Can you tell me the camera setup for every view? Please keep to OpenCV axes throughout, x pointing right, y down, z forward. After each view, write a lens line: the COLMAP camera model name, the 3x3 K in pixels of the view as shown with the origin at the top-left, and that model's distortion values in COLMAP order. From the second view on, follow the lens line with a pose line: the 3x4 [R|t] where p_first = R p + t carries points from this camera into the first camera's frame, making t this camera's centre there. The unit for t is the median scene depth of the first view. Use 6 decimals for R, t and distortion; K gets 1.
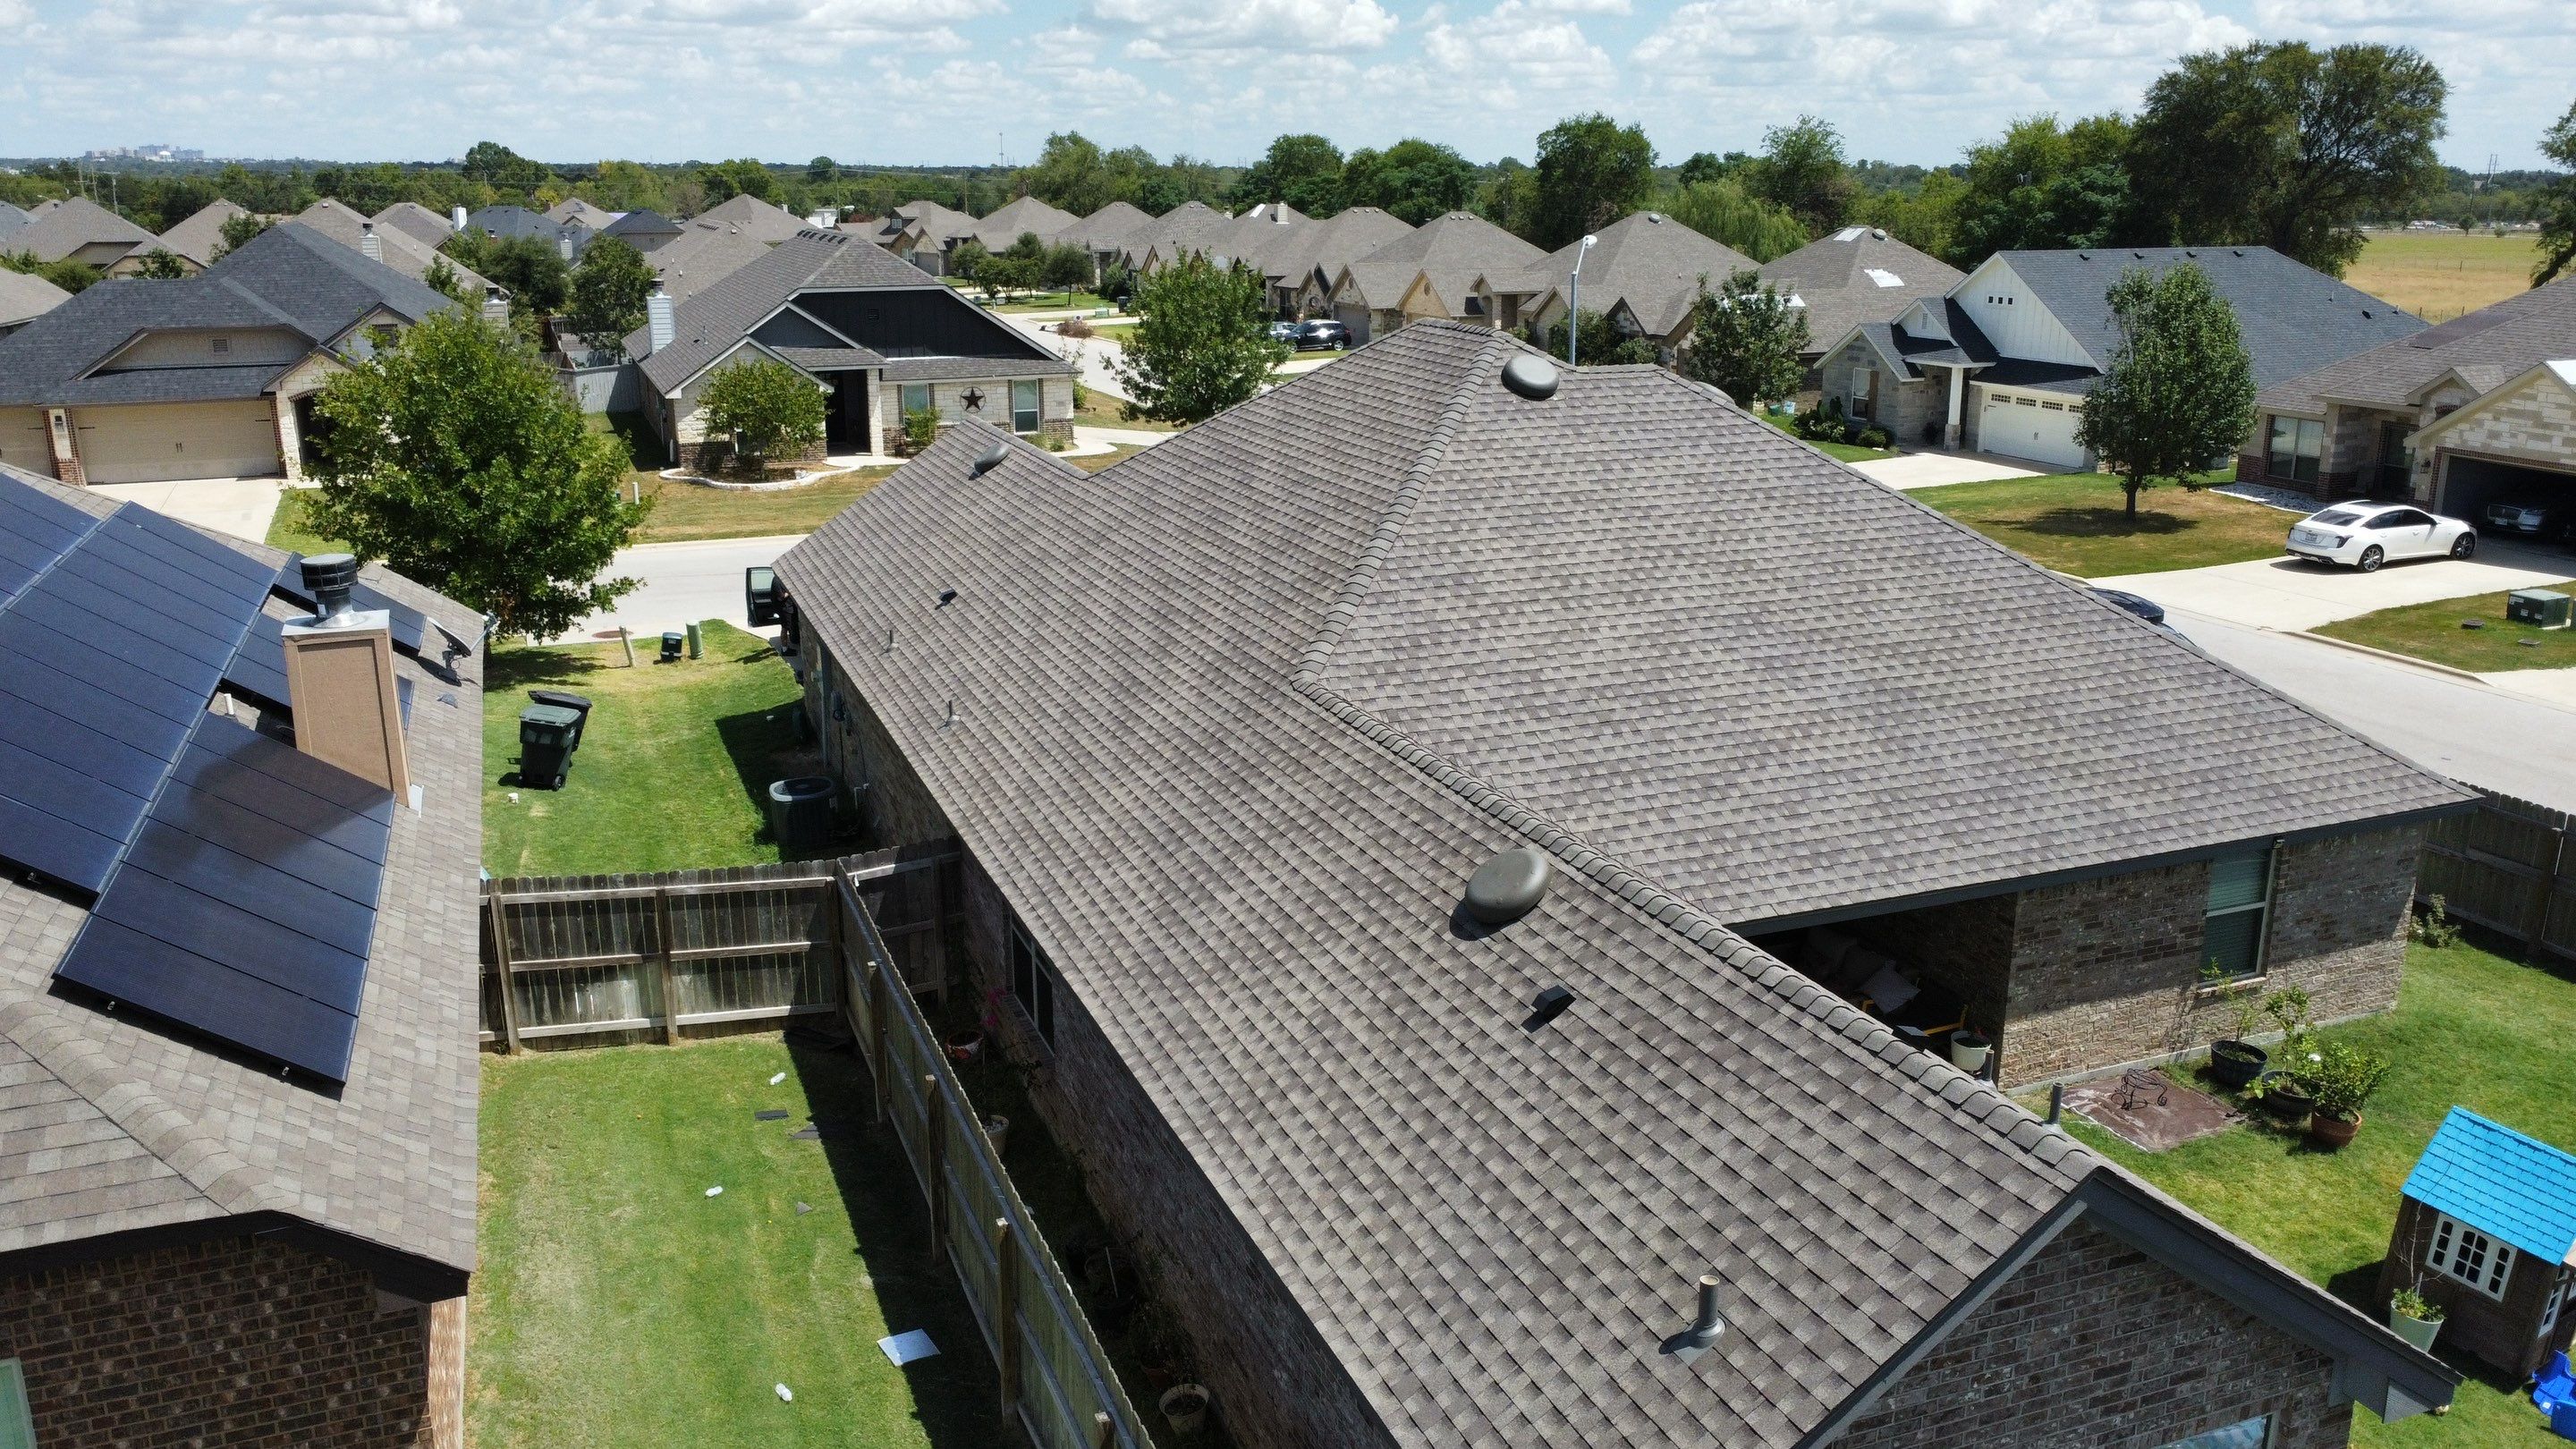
lens RADIAL K [[1929.8, 0, 1288.5], [0, 1929.8, 723.7], [0, 0, 1]] dist [0.007392, -0.007140]
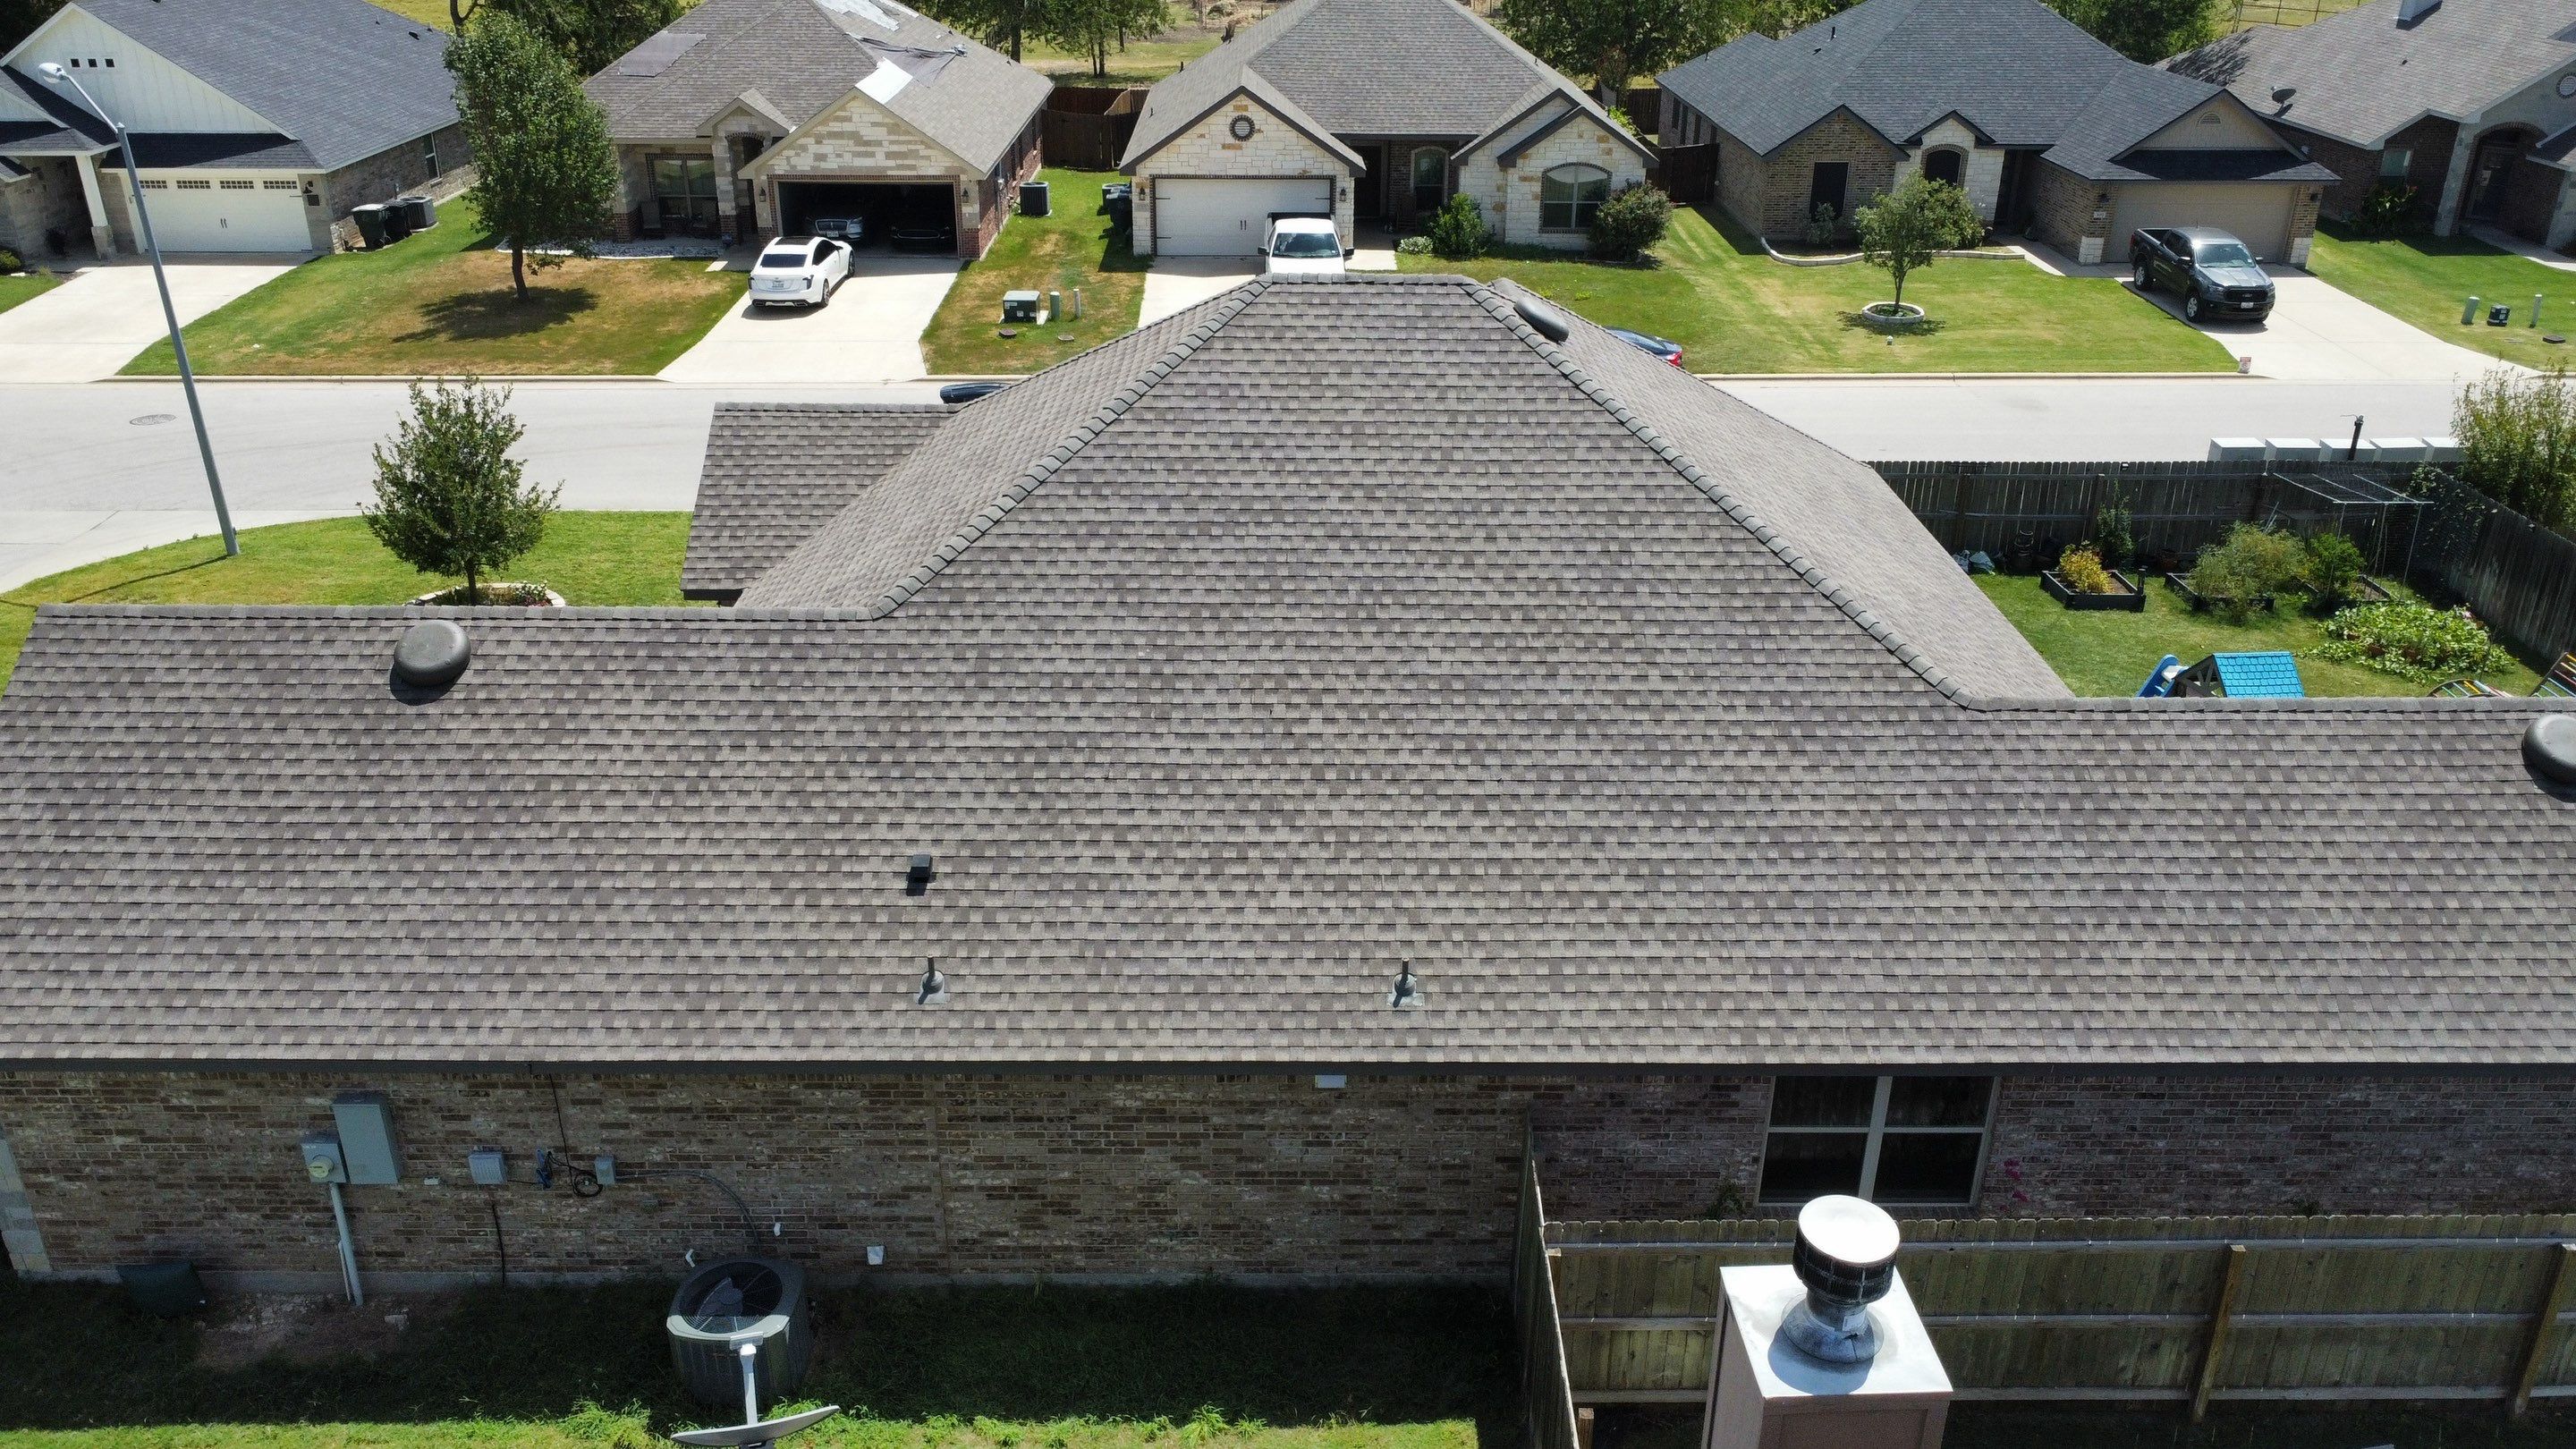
lens RADIAL K [[1929.8, 0, 1289.5], [0, 1929.8, 724.2], [0, 0, 1]] dist [0.007392, -0.007140]
pose [[0.363730, -0.397119, 0.842613, -0.327455], [0.248337, 0.913174, 0.323175, -0.143127], [-0.897791, 0.091704, 0.430768, 0.318629]]
